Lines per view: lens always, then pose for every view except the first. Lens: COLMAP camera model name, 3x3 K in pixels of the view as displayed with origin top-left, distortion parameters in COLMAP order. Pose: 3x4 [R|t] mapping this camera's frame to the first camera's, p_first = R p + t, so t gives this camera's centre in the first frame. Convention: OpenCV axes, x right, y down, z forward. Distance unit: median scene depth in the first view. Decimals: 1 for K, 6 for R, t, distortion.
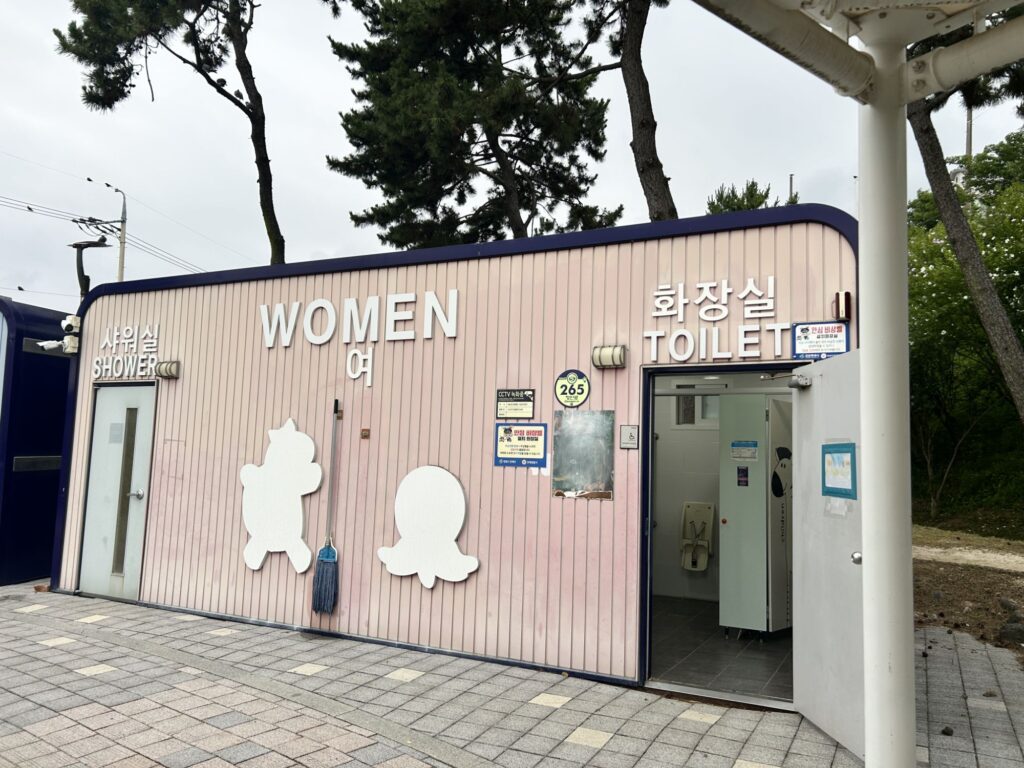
lens RADIAL K [[775.1, 0, 511.3], [0, 775.1, 378.7], [0, 0, 1]] dist [0.055136, -0.060390]
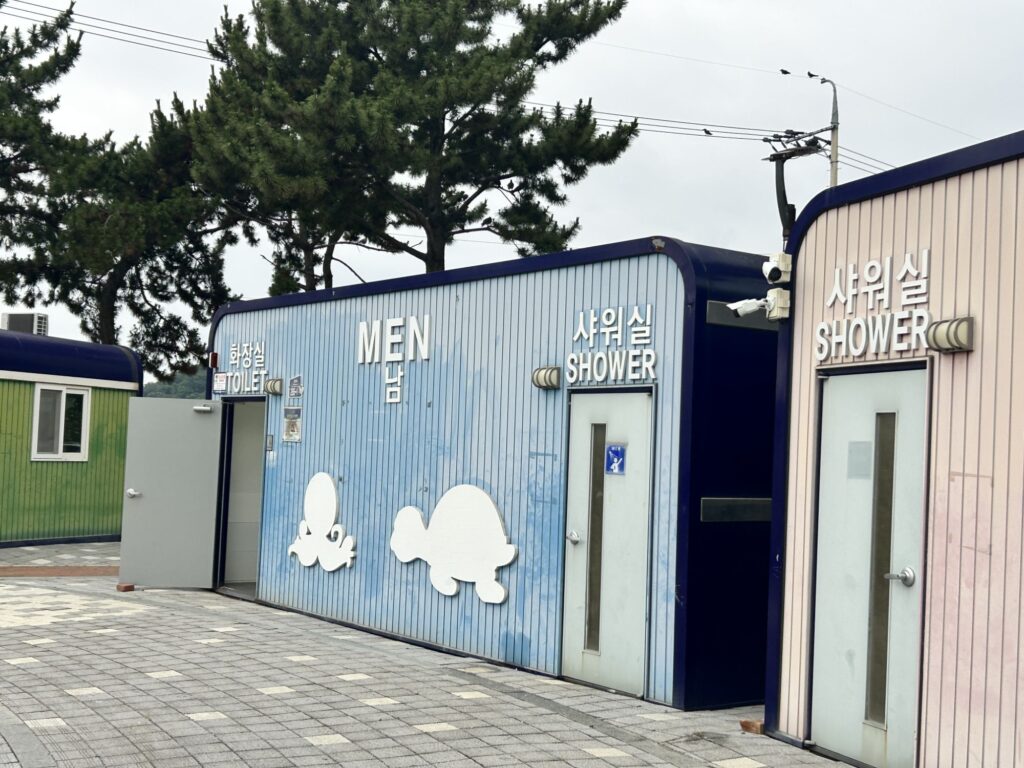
lens RADIAL K [[1302.2, 0, 512.0], [0, 1302.2, 384.0], [0, 0, 1]] dist [0.099897, -0.451141]
pose [[0.759656, -0.031400, -0.649567, -0.097907], [0.038907, 0.999239, -0.002802, 0.010347], [0.649160, -0.023144, 0.760300, 0.157343]]
